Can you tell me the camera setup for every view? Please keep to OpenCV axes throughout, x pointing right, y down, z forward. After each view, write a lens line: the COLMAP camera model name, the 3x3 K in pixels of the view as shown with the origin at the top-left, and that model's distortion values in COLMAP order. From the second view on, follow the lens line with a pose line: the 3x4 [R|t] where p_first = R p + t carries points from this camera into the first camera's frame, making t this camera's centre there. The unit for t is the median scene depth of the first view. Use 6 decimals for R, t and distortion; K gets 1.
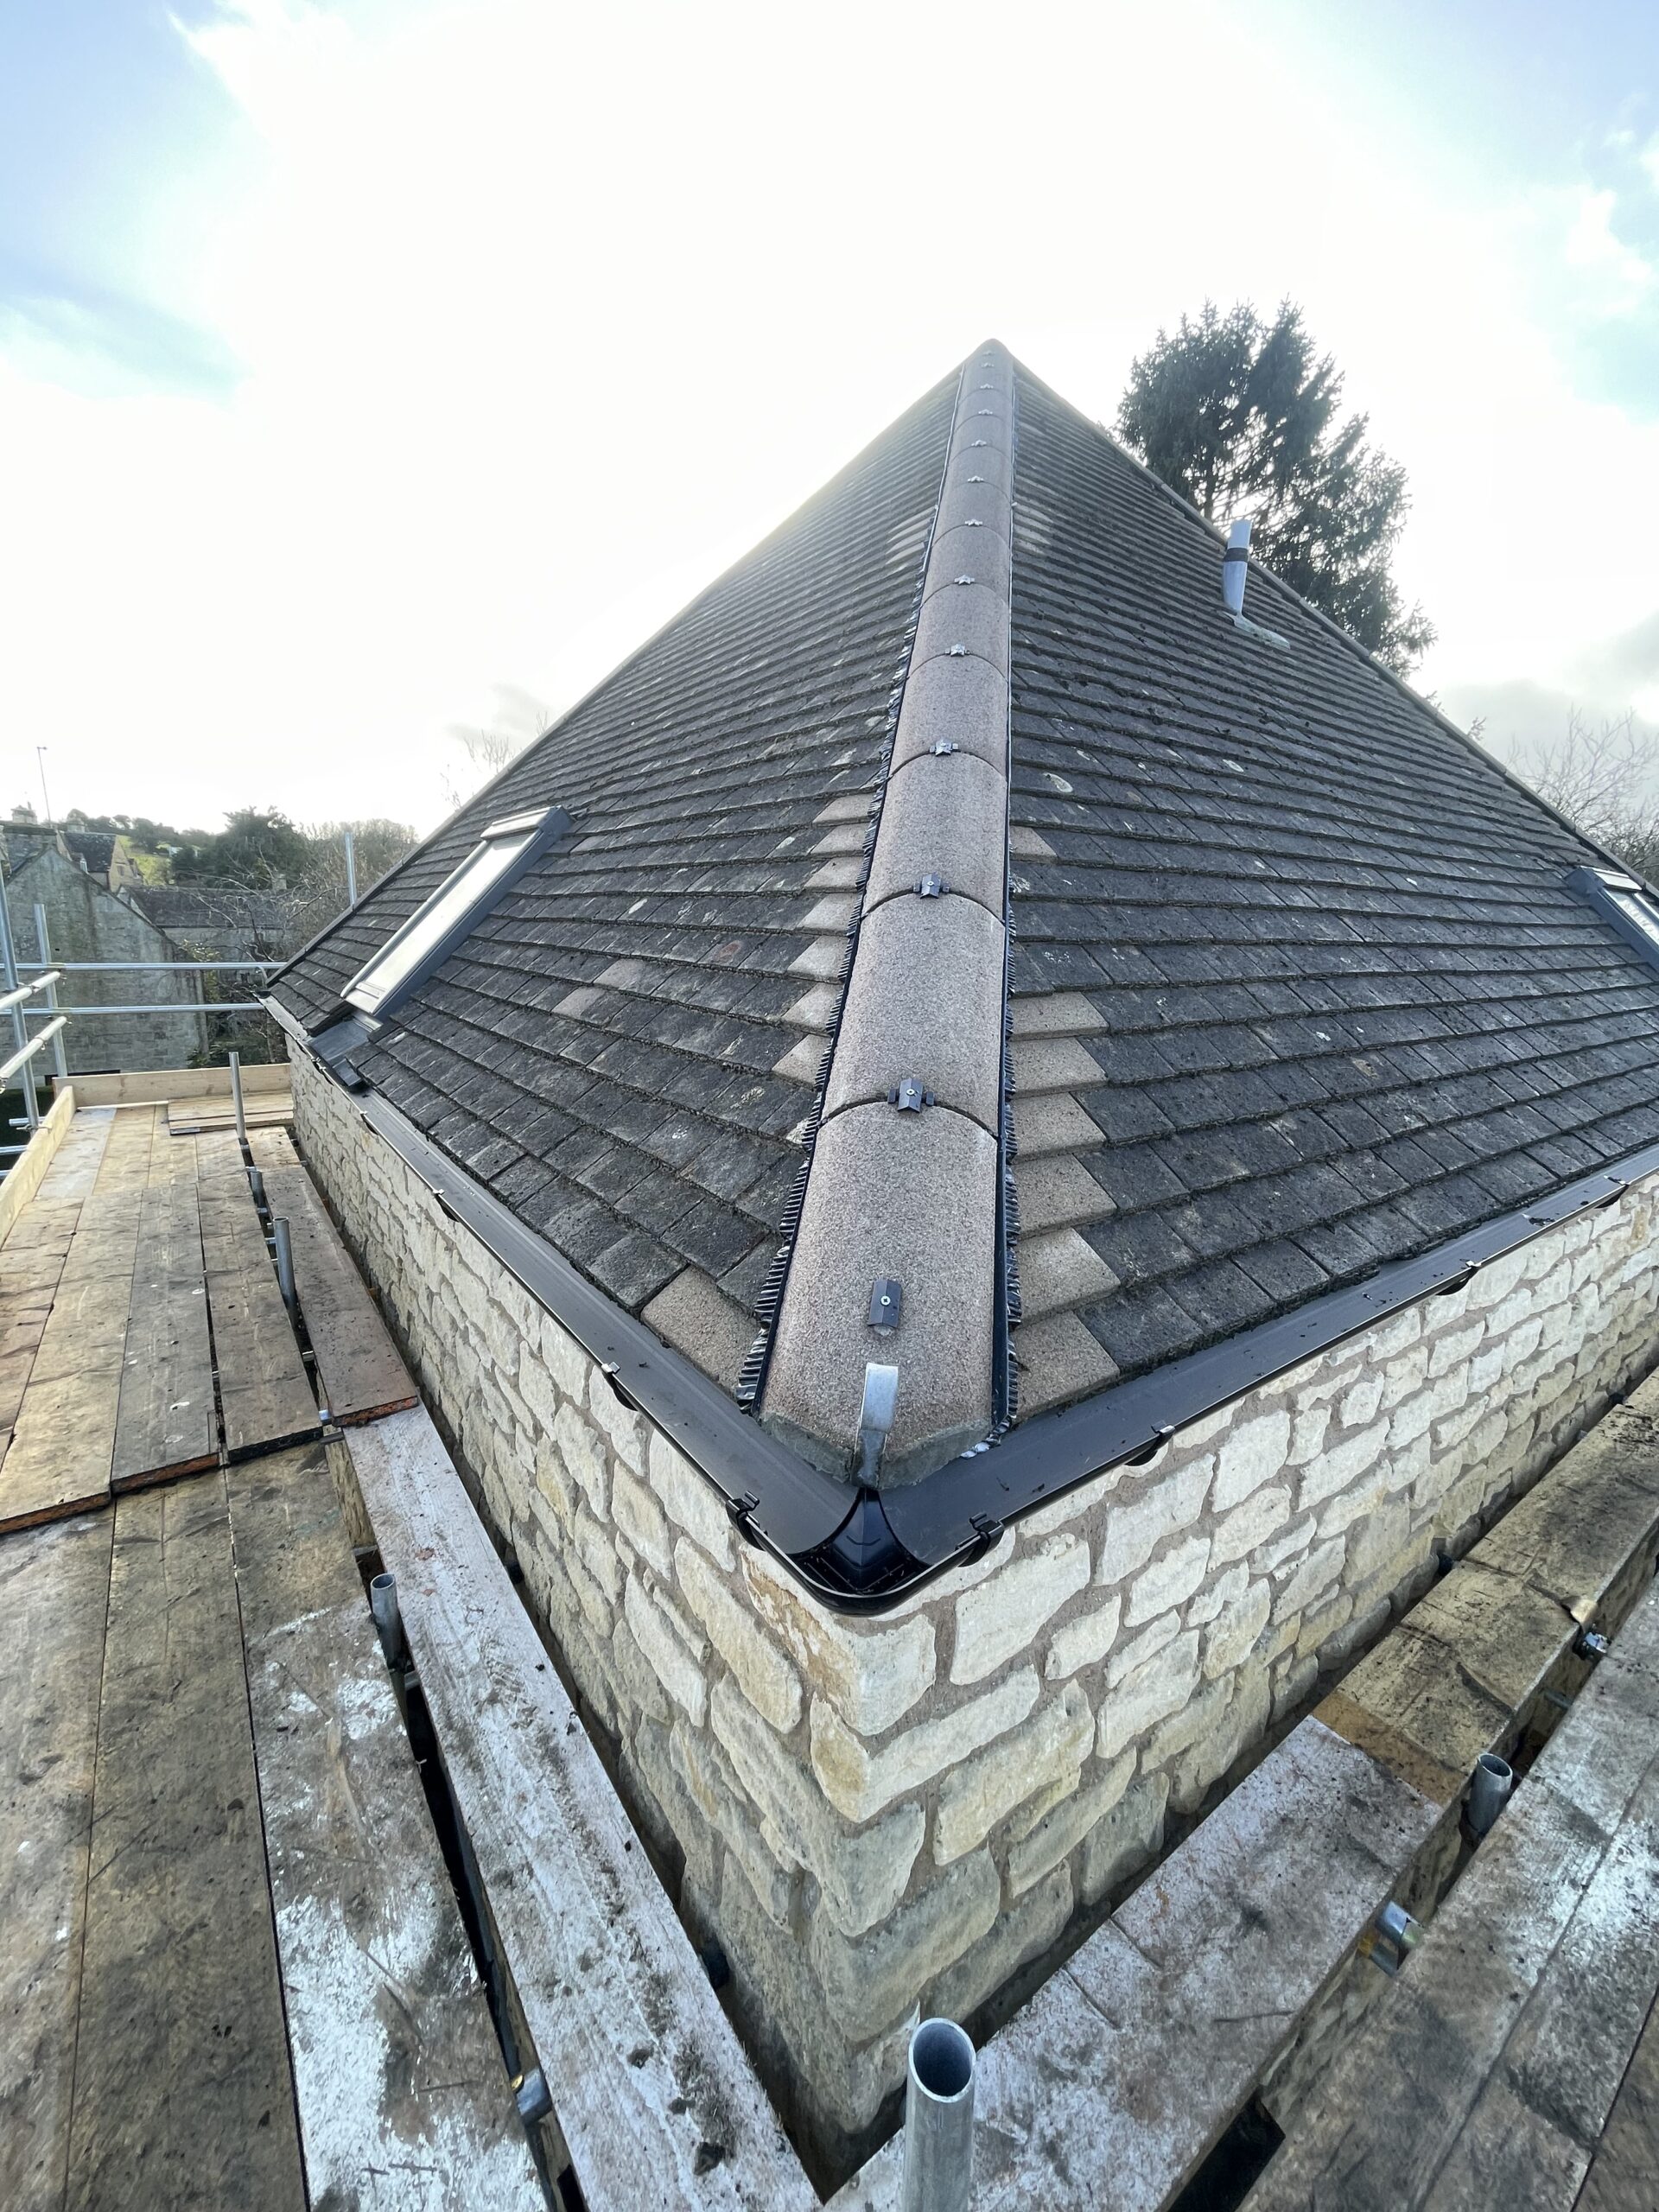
lens RADIAL K [[889.3, 0, 829.5], [0, 889.3, 1106.0], [0, 0, 1]] dist [0.000131, 0.000697]
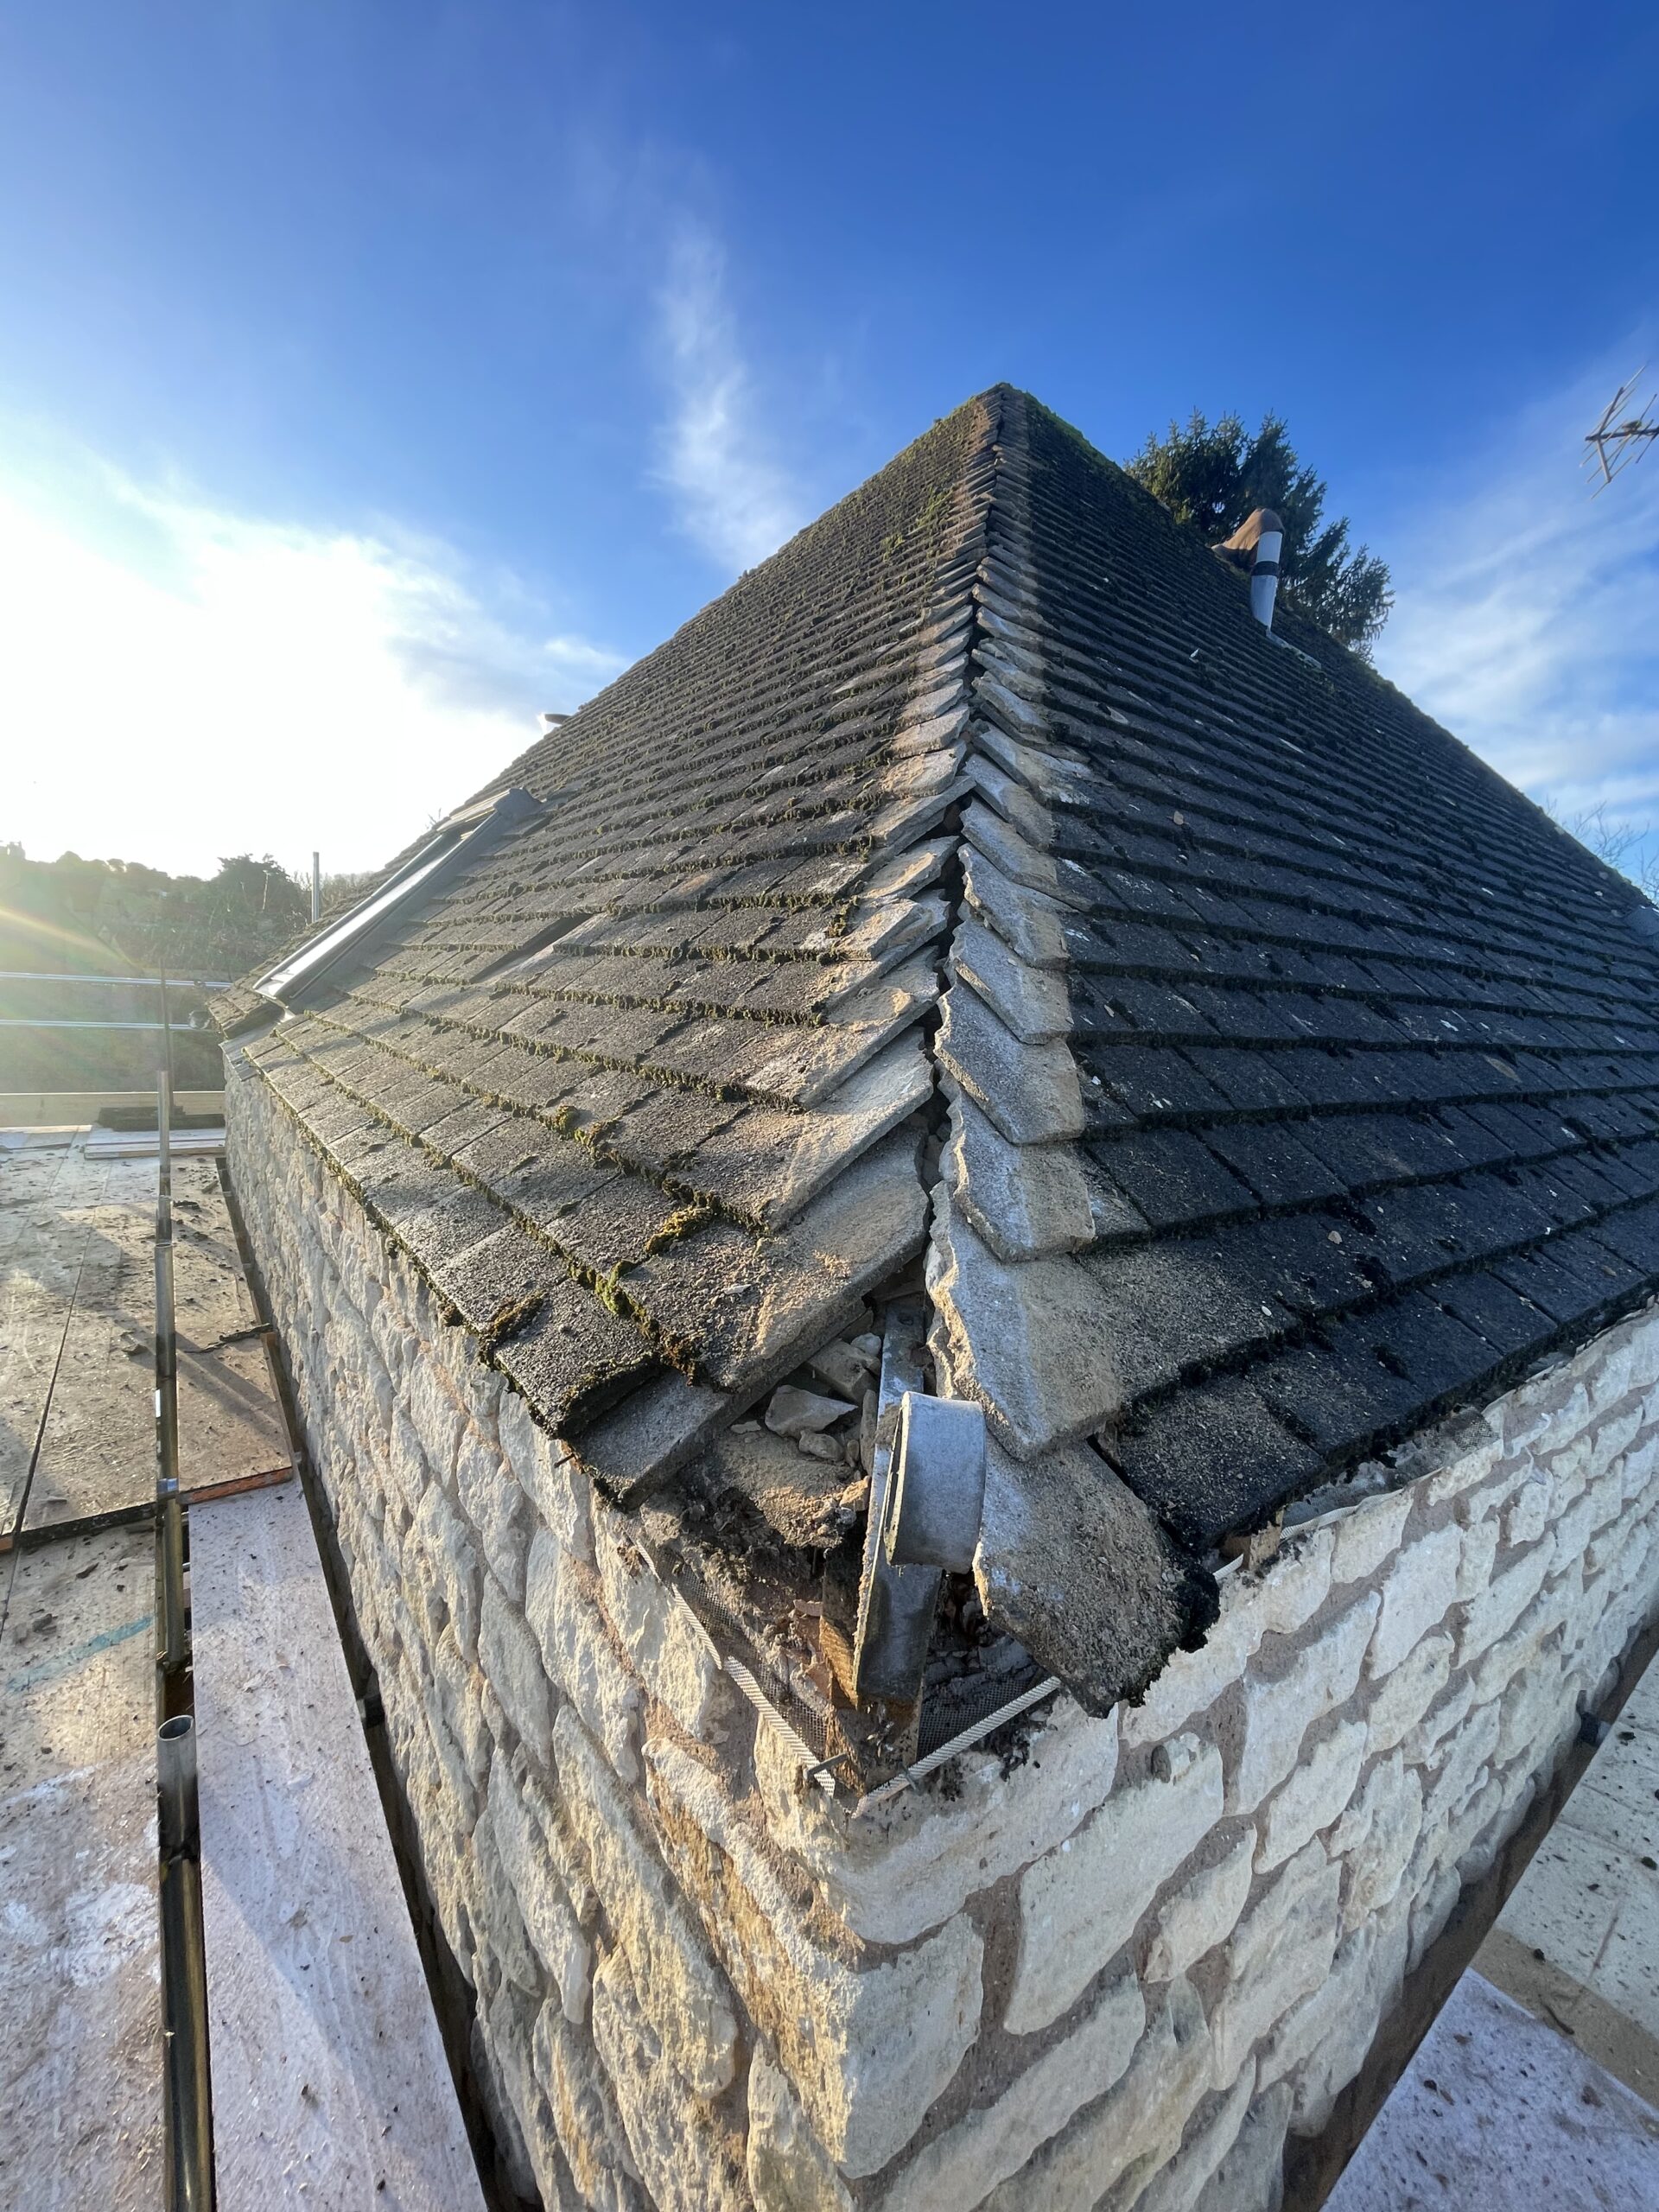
lens RADIAL K [[889.3, 0, 829.5], [0, 889.3, 1106.0], [0, 0, 1]] dist [0.000131, 0.000697]
pose [[0.999133, 0.036181, 0.020586, -0.003570], [-0.034508, 0.996470, -0.076525, 0.082970], [-0.023282, 0.075748, 0.996855, 0.279361]]
